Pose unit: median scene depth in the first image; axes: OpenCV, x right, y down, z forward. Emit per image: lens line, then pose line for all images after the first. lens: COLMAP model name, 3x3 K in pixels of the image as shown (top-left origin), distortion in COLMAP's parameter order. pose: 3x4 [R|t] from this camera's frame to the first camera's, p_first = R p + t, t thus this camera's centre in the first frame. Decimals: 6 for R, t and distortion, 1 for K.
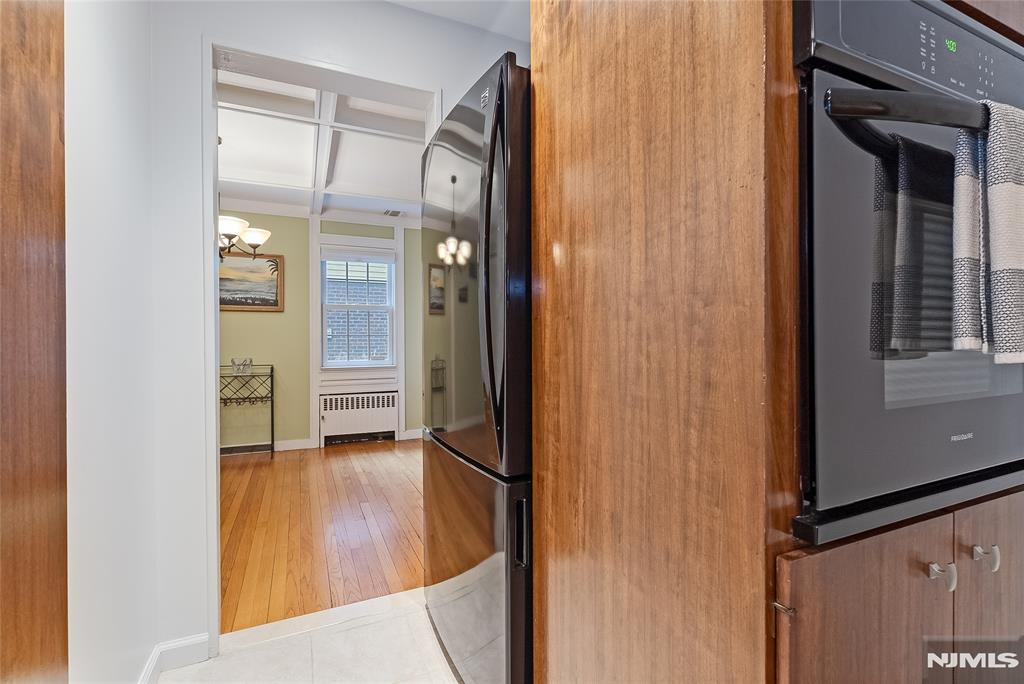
lens RADIAL K [[463.5, 0, 512.0], [0, 463.5, 342.0], [0, 0, 1]] dist [0.000124, 0.000349]
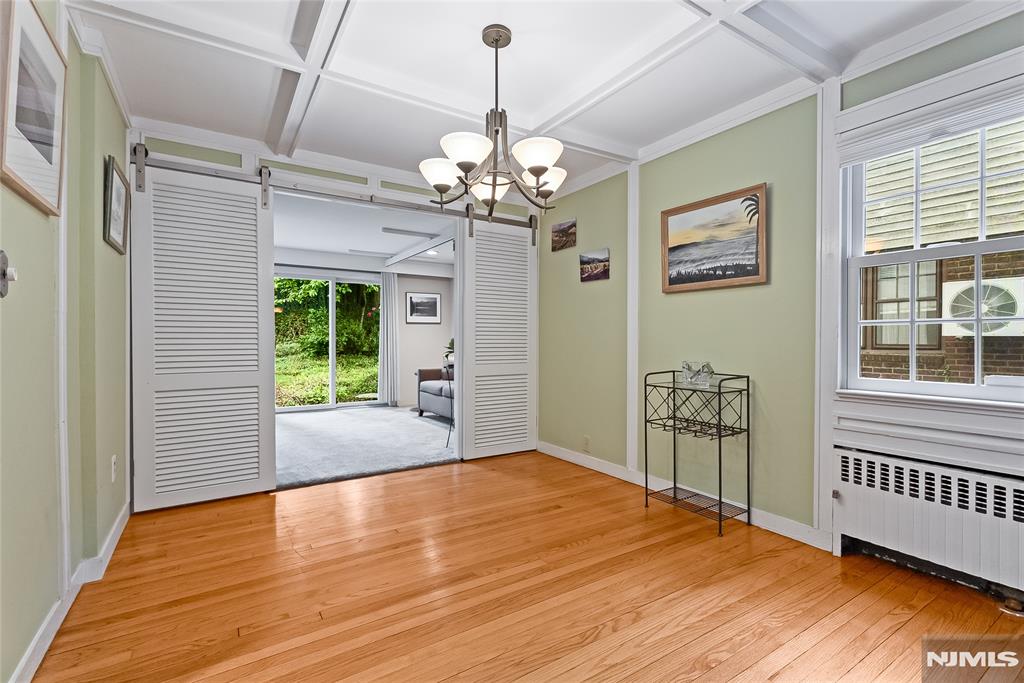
lens RADIAL K [[463.5, 0, 512.0], [0, 463.5, 341.5], [0, 0, 1]] dist [0.000124, 0.000349]
pose [[0.141828, 0.004815, -0.989880, 0.019541], [-0.010093, 0.999943, 0.003418, 0.006639], [0.989840, 0.009506, 0.141869, 0.618655]]
